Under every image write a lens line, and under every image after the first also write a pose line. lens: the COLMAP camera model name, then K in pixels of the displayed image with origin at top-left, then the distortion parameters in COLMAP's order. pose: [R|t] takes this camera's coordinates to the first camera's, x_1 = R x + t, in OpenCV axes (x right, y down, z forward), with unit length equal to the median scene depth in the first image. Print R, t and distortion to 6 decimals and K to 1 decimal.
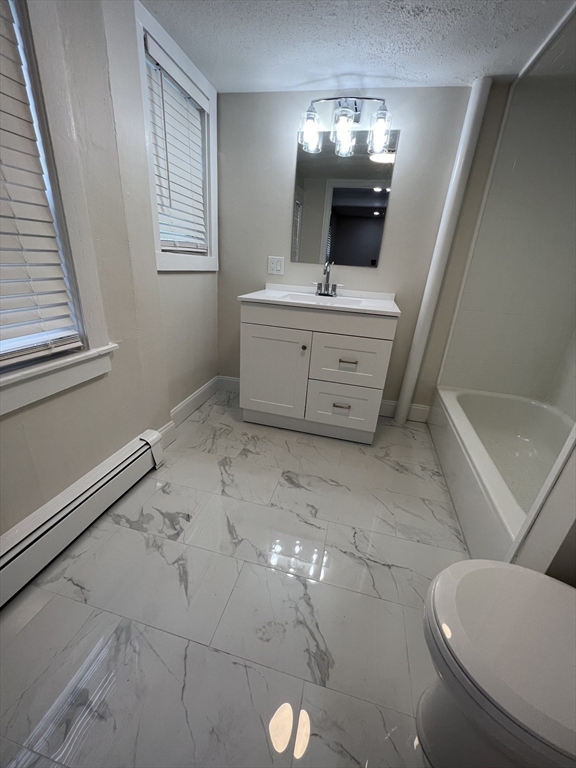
lens RADIAL K [[306.5, 0, 289.0], [0, 306.5, 382.6], [0, 0, 1]] dist [0.001007, 0.000779]
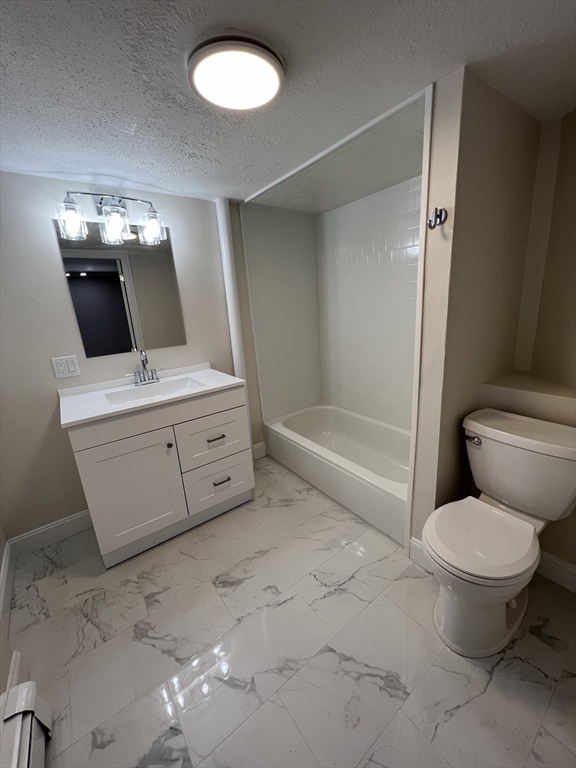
lens RADIAL K [[306.5, 0, 289.7], [0, 306.5, 384.6], [0, 0, 1]] dist [0.001007, 0.000779]
pose [[0.631056, -0.309720, 0.711226, -0.324774], [0.391799, 0.918559, 0.052372, -0.192109], [-0.669523, 0.245608, 0.701010, 0.075228]]
